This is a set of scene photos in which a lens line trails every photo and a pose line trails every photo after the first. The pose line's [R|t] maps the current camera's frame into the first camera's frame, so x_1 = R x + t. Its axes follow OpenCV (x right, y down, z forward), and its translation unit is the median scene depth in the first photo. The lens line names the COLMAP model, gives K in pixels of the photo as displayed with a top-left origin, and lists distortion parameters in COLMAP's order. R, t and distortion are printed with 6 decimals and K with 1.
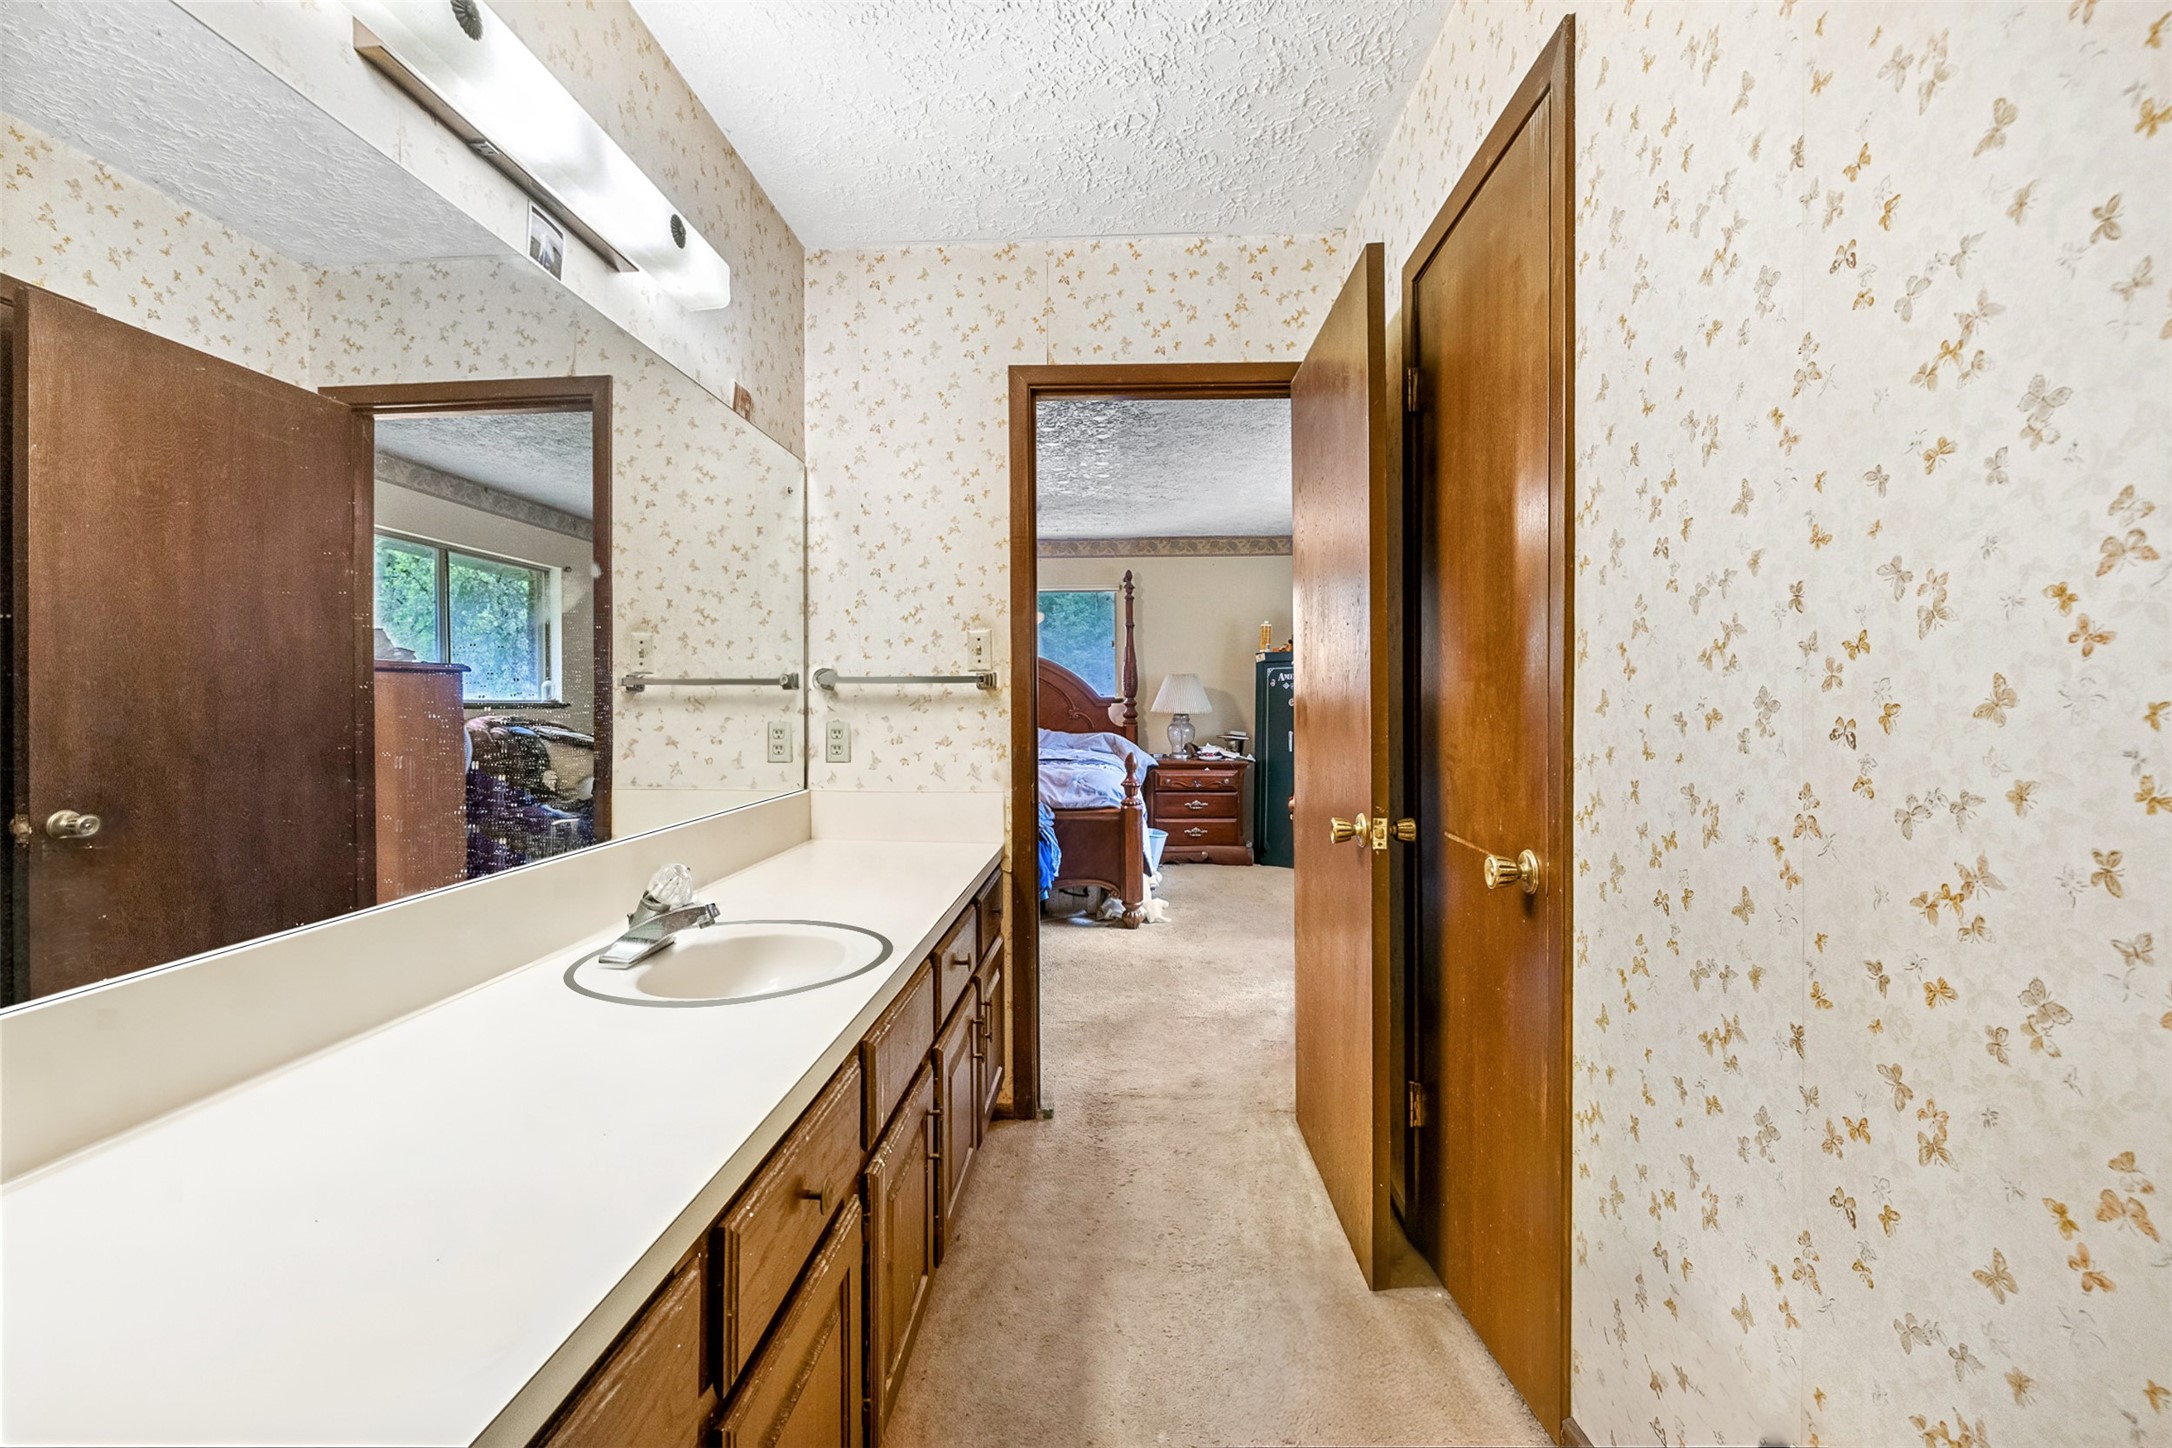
lens RADIAL K [[935.1, 0, 1081.5], [0, 935.1, 711.7], [0, 0, 1]] dist [-0.020141, -0.000272]
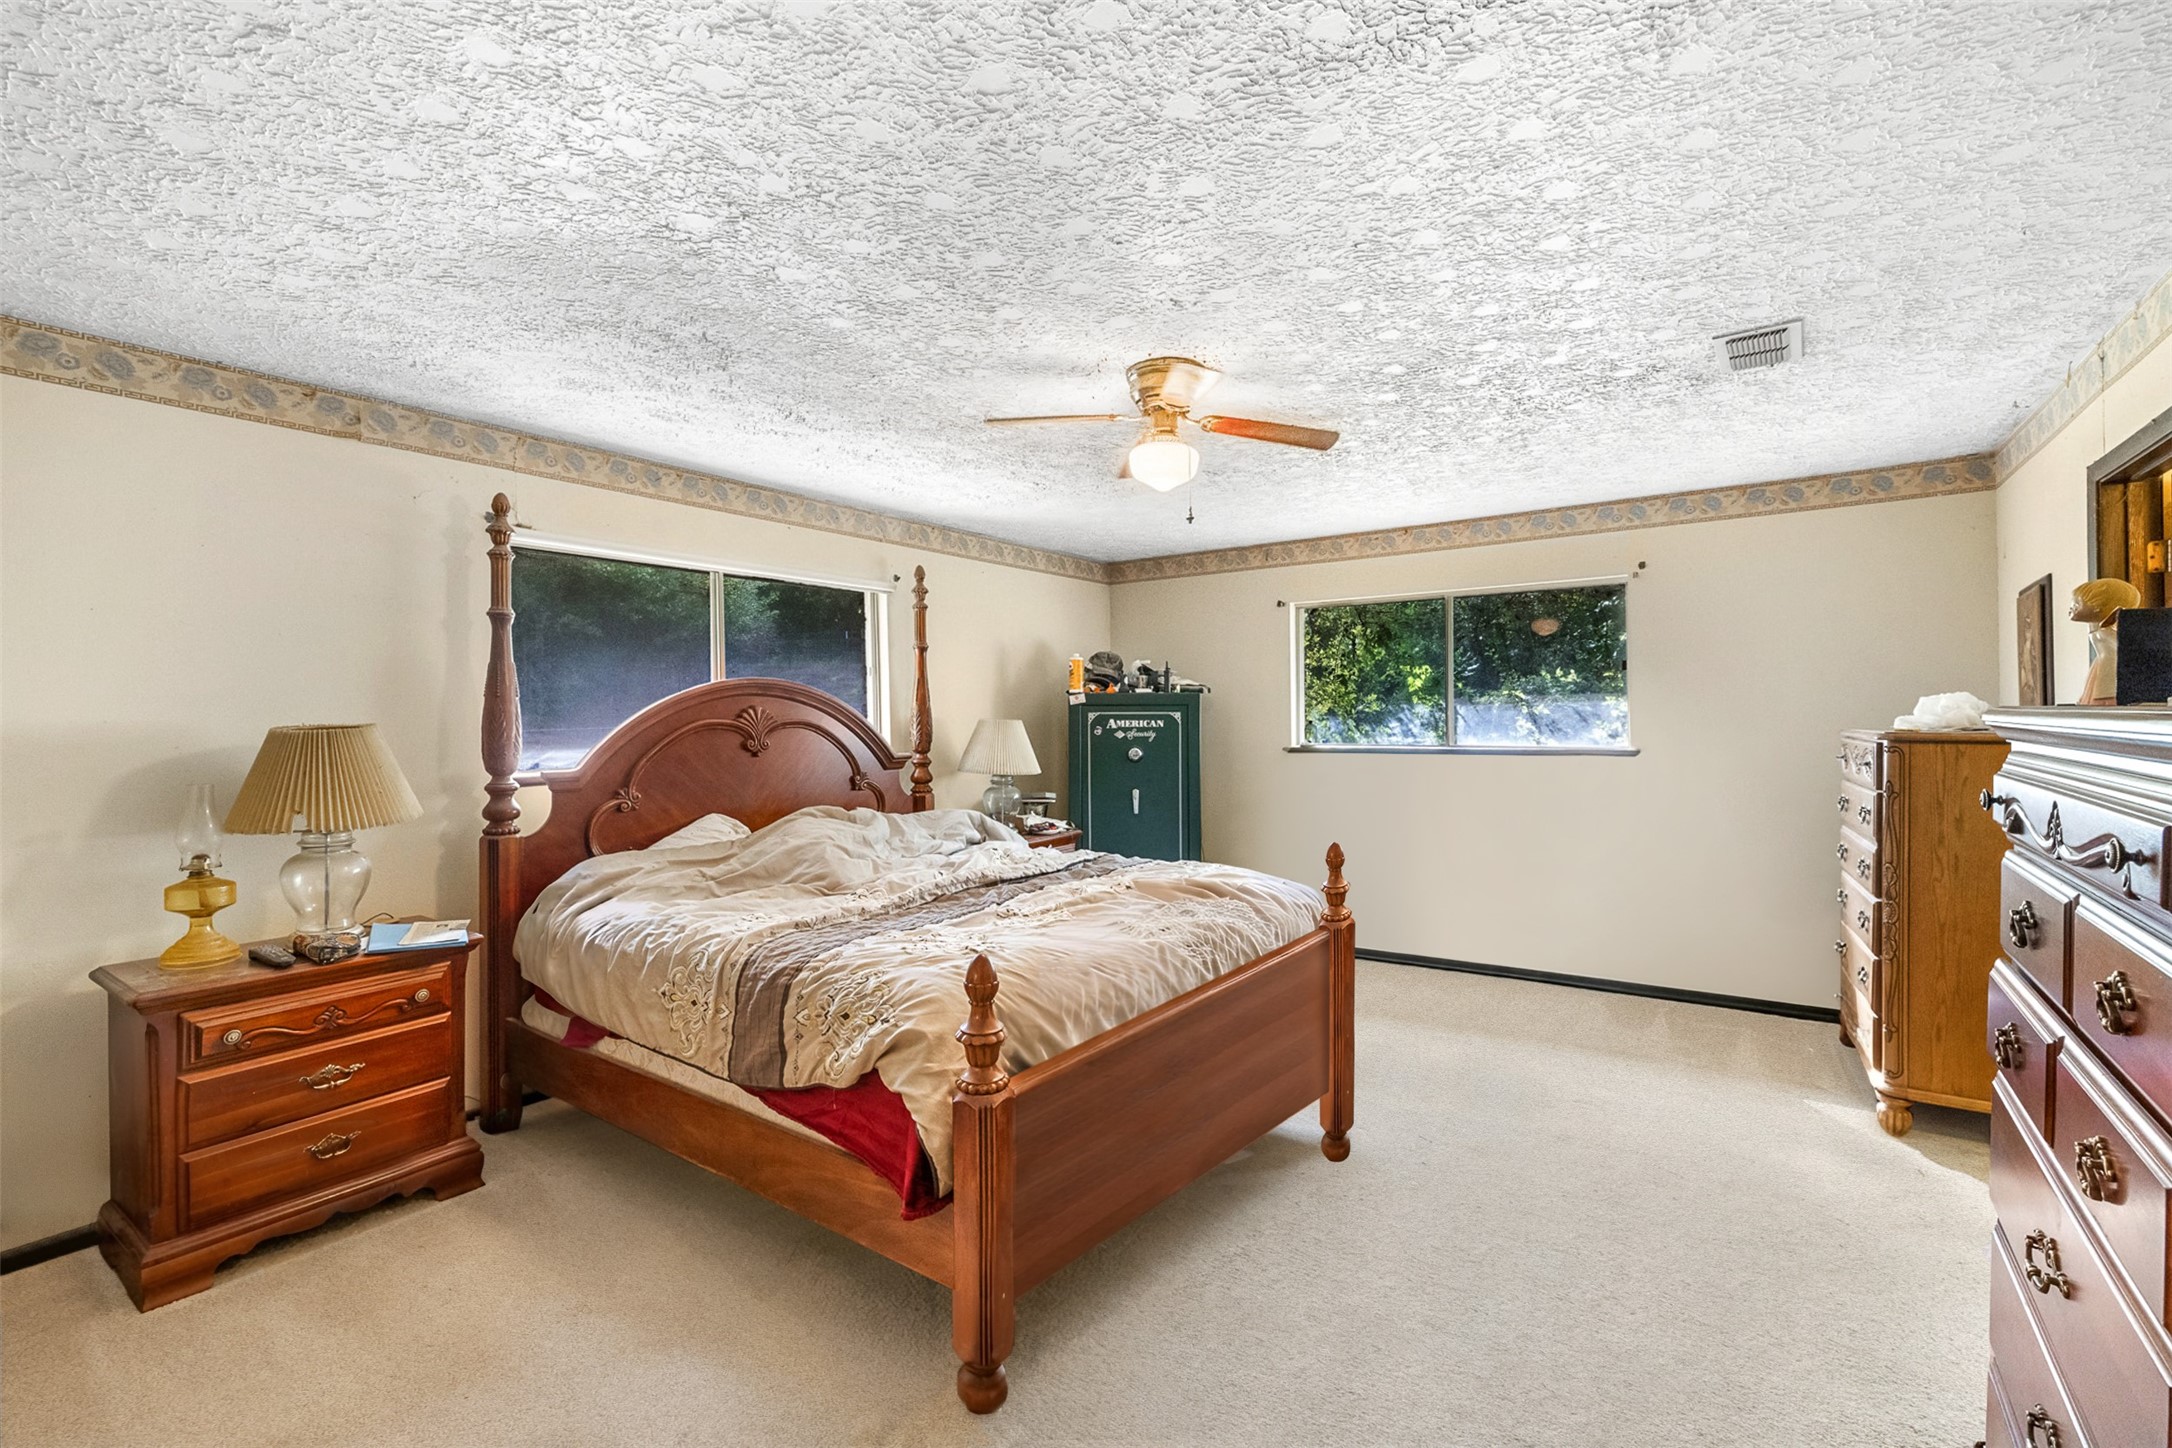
lens RADIAL K [[935.1, 0, 1087.2], [0, 935.1, 720.8], [0, 0, 1]] dist [-0.020141, -0.000272]
pose [[0.547944, -0.009336, 0.836463, -0.451947], [0.010799, 0.999933, 0.004086, -0.040243], [-0.836445, 0.006794, 0.548008, 0.527054]]
